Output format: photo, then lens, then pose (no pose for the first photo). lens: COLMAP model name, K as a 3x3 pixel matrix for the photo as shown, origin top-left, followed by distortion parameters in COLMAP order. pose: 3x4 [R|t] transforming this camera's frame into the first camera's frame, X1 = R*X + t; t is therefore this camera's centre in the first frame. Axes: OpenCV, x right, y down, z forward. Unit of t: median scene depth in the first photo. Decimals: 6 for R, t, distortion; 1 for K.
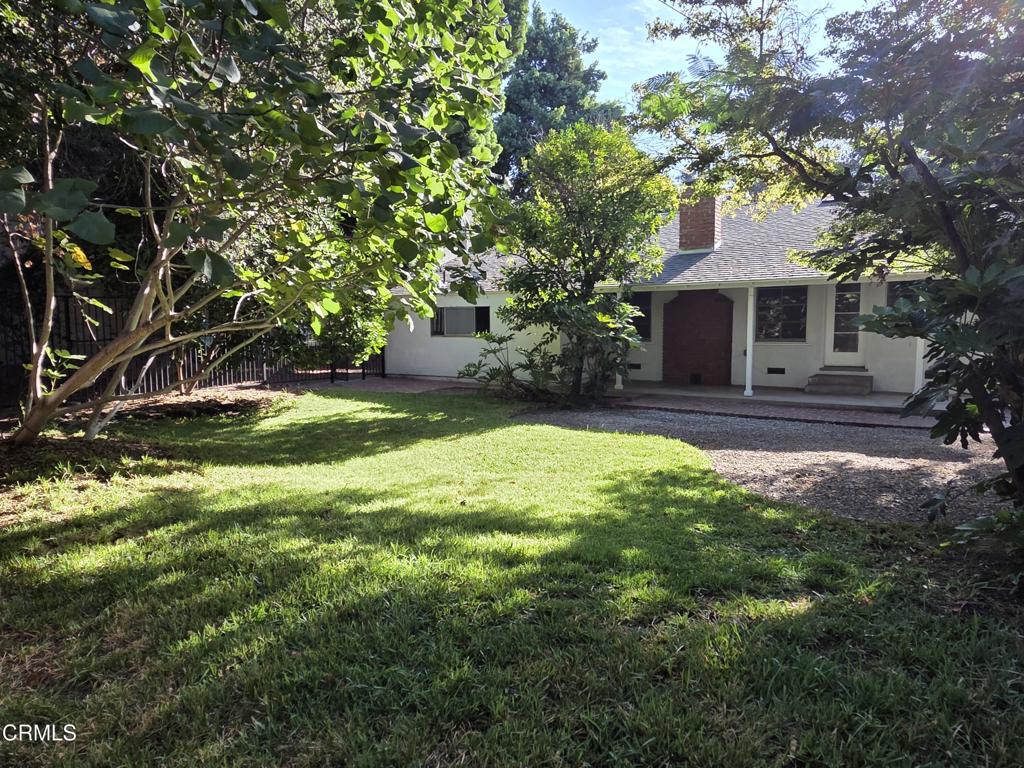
lens RADIAL K [[641.6, 0, 512.0], [0, 641.6, 384.0], [0, 0, 1]] dist [0.001330, 0.000740]
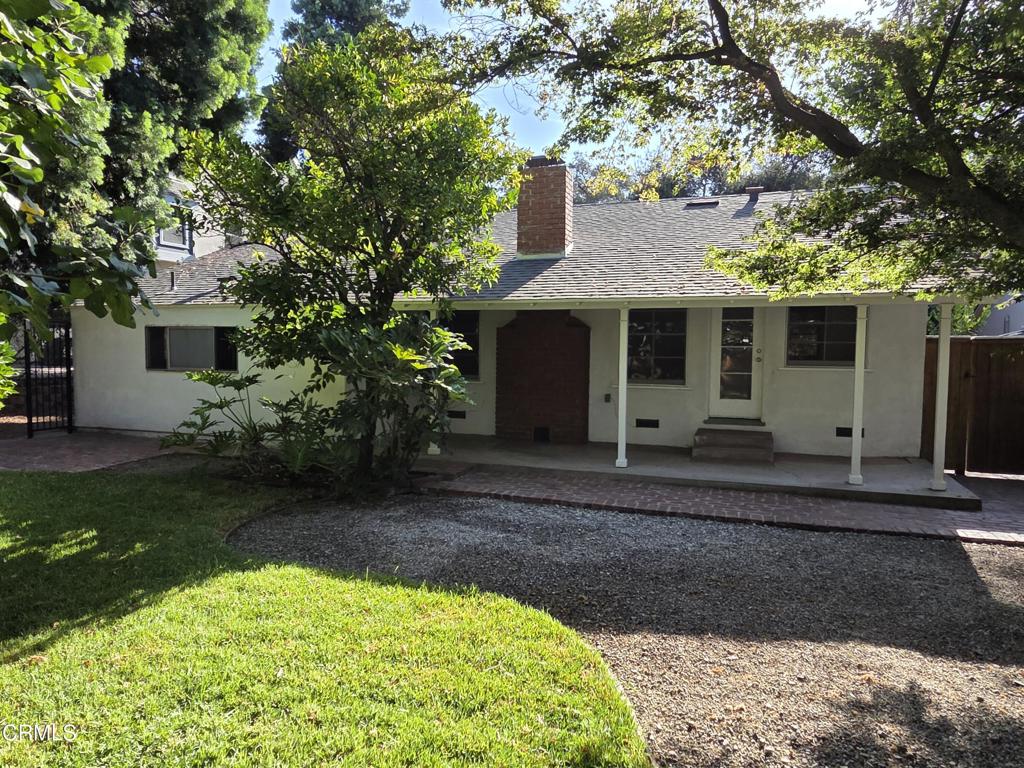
lens RADIAL K [[658.9, 0, 512.0], [0, 658.9, 384.0], [0, 0, 1]] dist [-0.001701, -0.000123]
pose [[0.962862, -0.002071, 0.269987, 0.066344], [0.010108, 0.999546, -0.028383, -0.050551], [-0.269806, 0.030058, 0.962446, 0.350340]]
